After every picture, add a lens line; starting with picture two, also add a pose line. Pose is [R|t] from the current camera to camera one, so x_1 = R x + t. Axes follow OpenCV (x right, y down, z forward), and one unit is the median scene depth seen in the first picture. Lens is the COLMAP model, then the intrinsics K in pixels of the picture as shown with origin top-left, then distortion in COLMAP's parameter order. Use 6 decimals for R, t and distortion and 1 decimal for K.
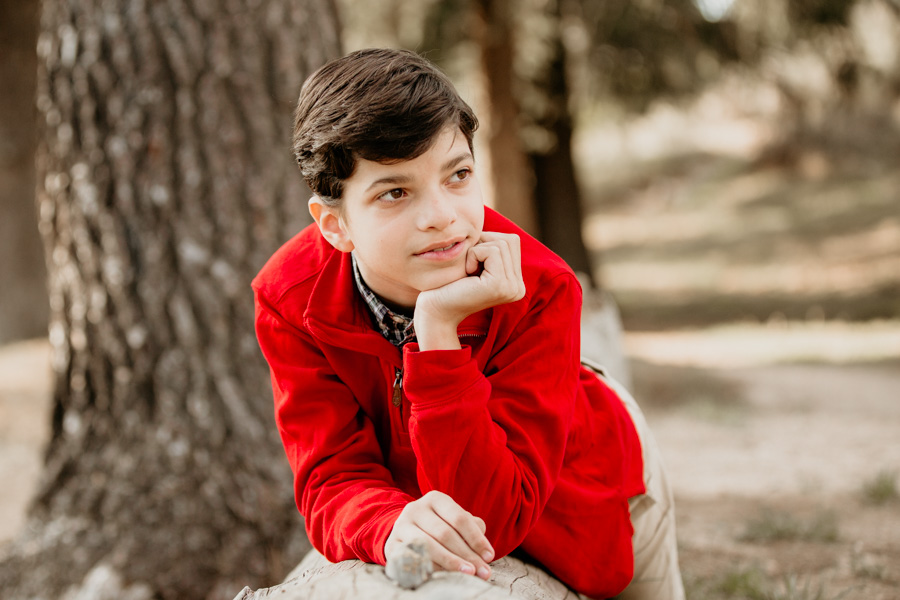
lens RADIAL K [[2710.5, 0, 449.1], [0, 2710.5, 300.4], [0, 0, 1]] dist [-0.201900, 0.000000]
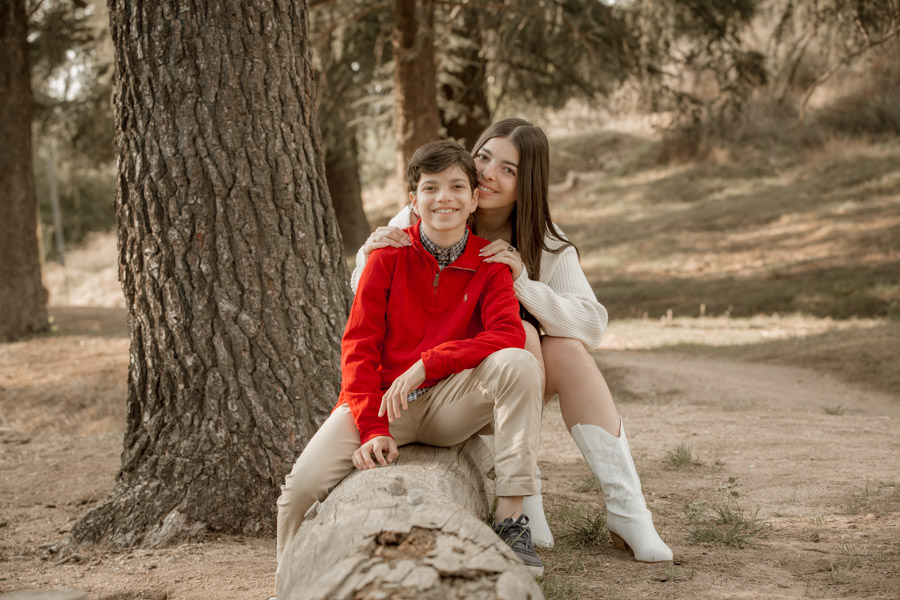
lens RADIAL K [[3939.1, 0, 455.4], [0, 3939.1, 302.3], [0, 0, 1]] dist [0.373863, 0.000000]
pose [[0.999480, -0.002859, 0.032107, -0.036500], [0.002017, 0.999654, 0.026222, -0.077299], [-0.032171, -0.026143, 0.999140, -1.224085]]
